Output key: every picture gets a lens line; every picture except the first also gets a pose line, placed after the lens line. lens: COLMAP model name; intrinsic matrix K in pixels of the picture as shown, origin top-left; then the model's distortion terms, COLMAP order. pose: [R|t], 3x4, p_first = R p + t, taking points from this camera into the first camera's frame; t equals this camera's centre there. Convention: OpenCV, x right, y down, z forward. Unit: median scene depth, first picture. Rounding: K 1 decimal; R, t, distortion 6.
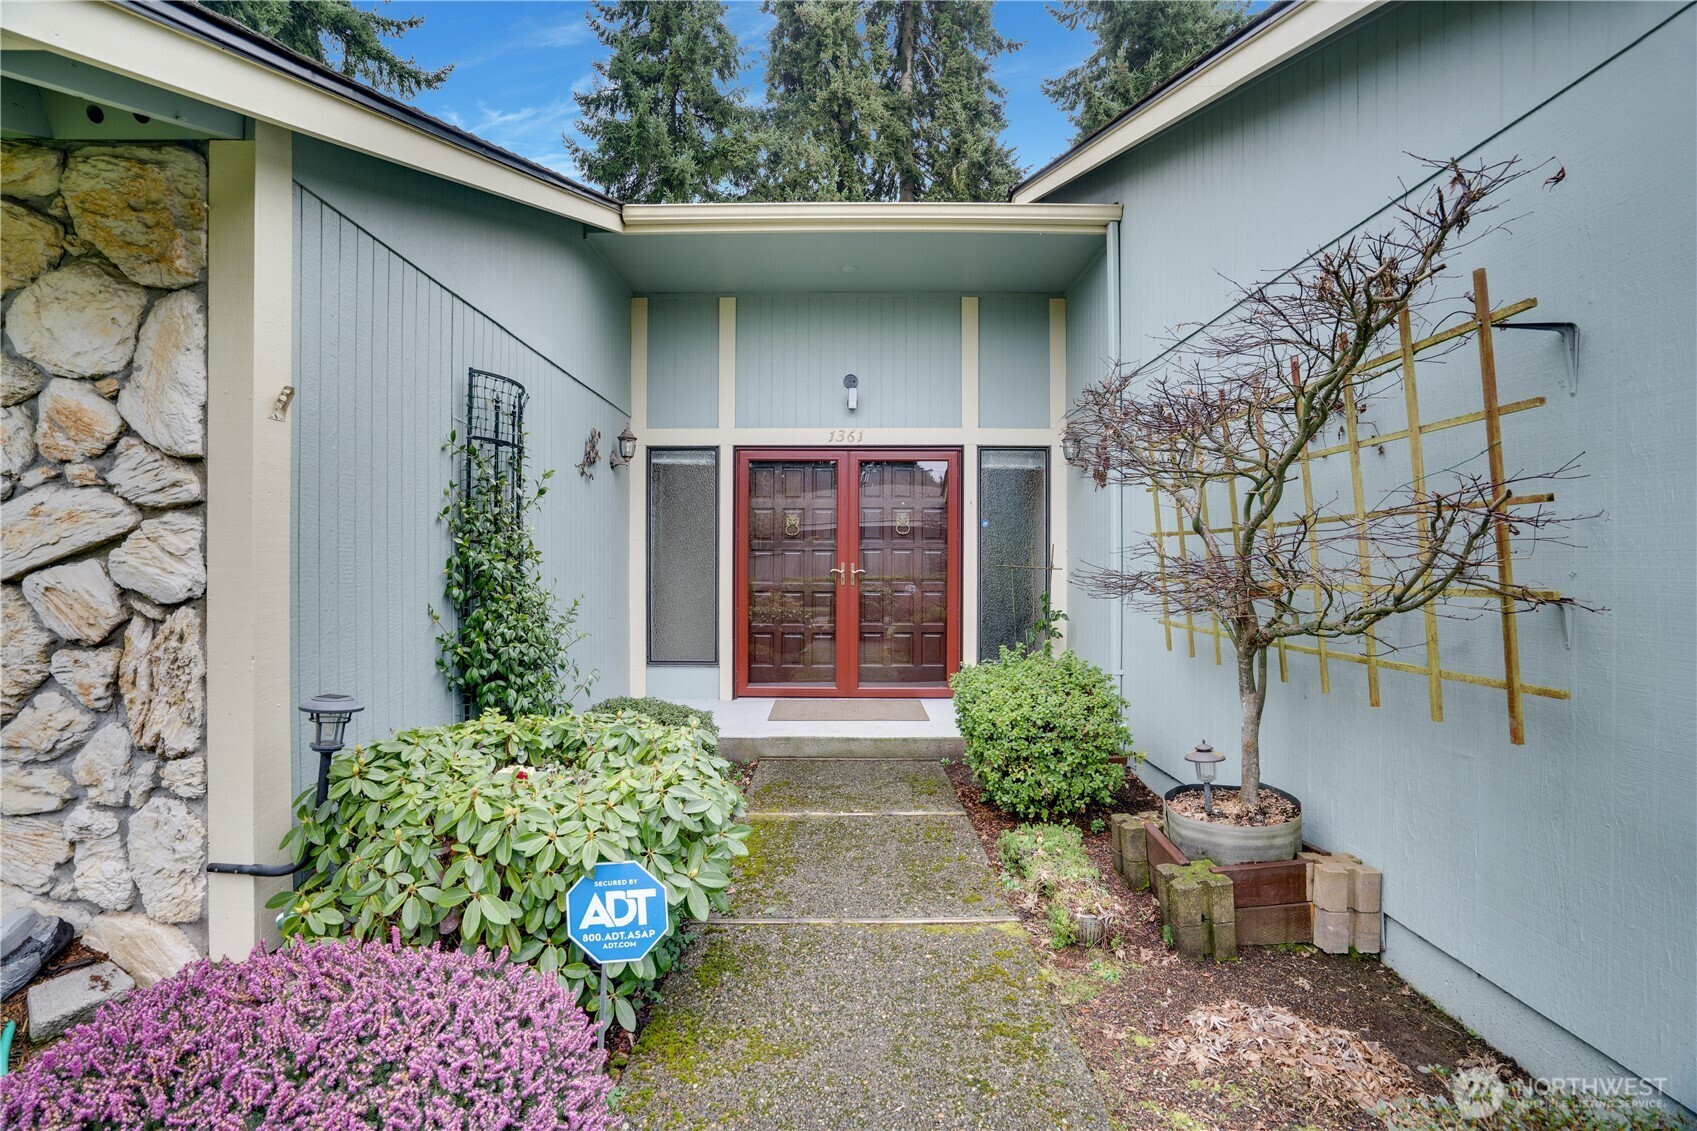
lens RADIAL K [[787.3, 0, 840.8], [0, 787.3, 556.6], [0, 0, 1]] dist [-0.049414, 0.017479]
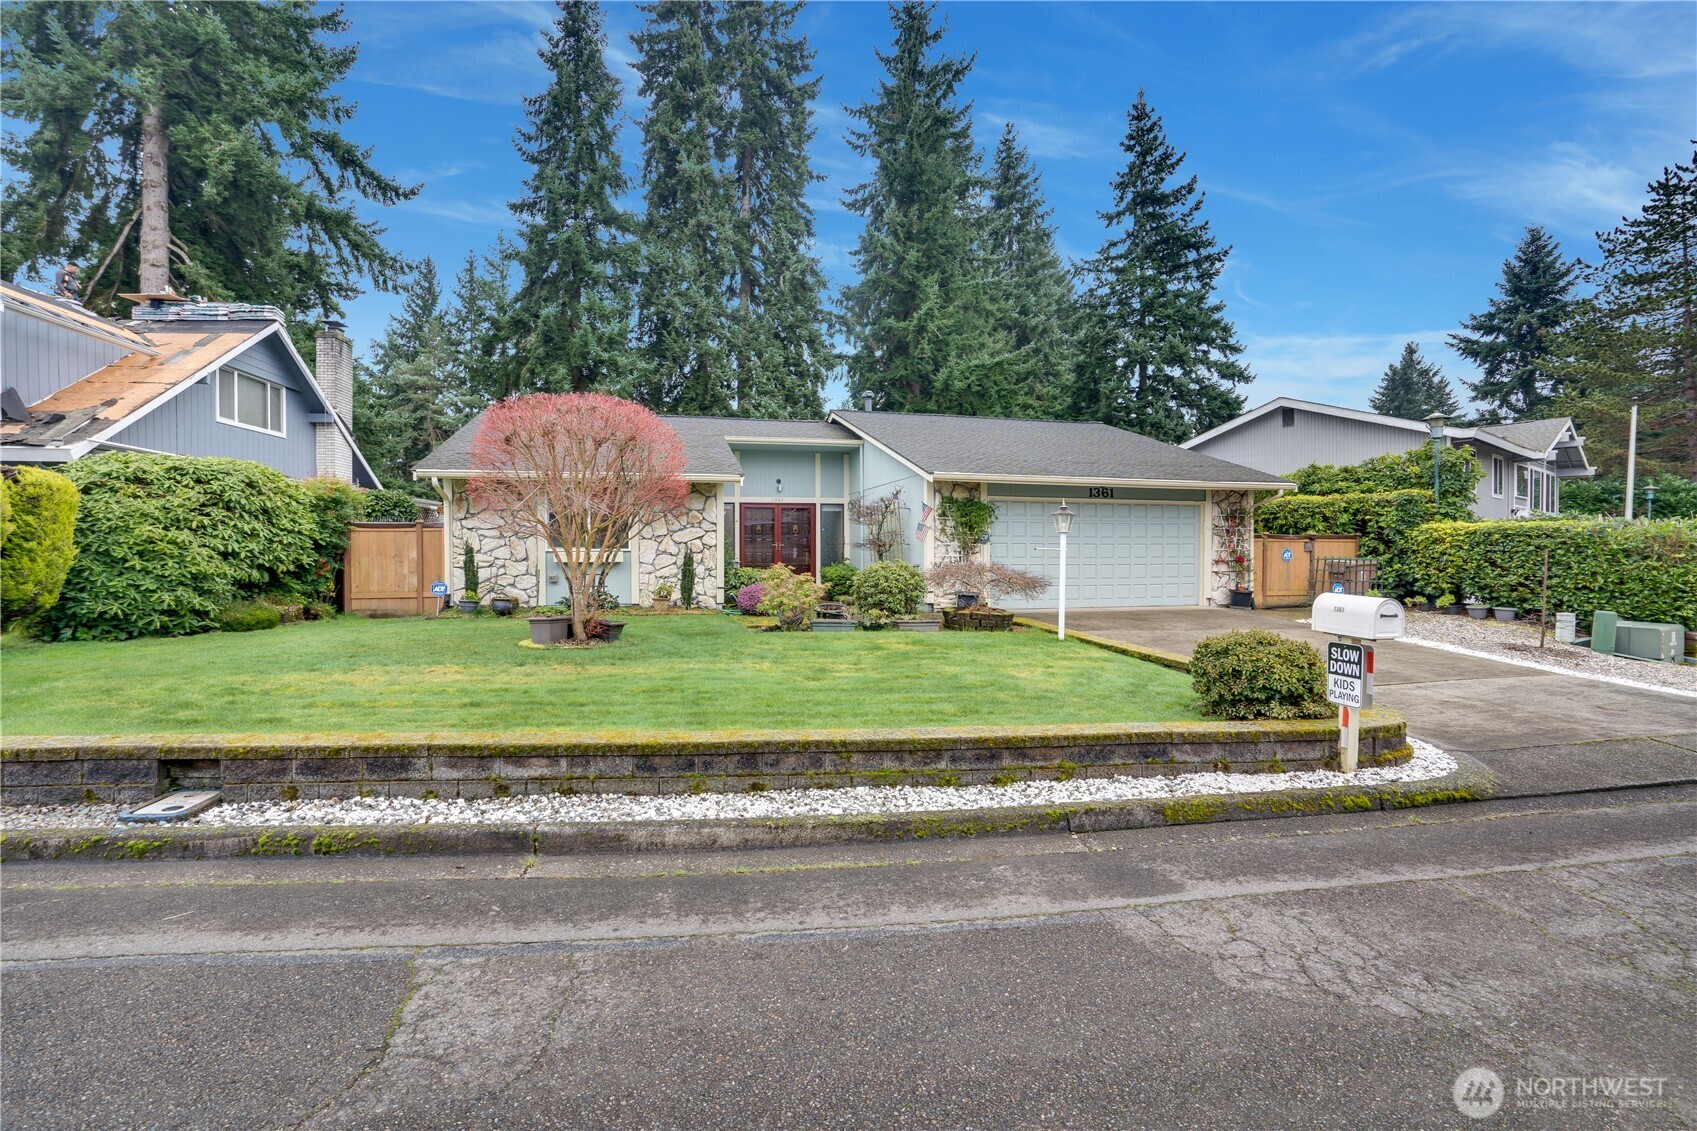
lens RADIAL K [[787.3, 0, 845.9], [0, 787.3, 555.9], [0, 0, 1]] dist [-0.049414, 0.017479]
pose [[0.966144, -0.007350, 0.257898, -0.529205], [0.003770, 0.999890, 0.014375, 0.019220], [-0.257975, -0.012916, 0.966065, -2.015560]]
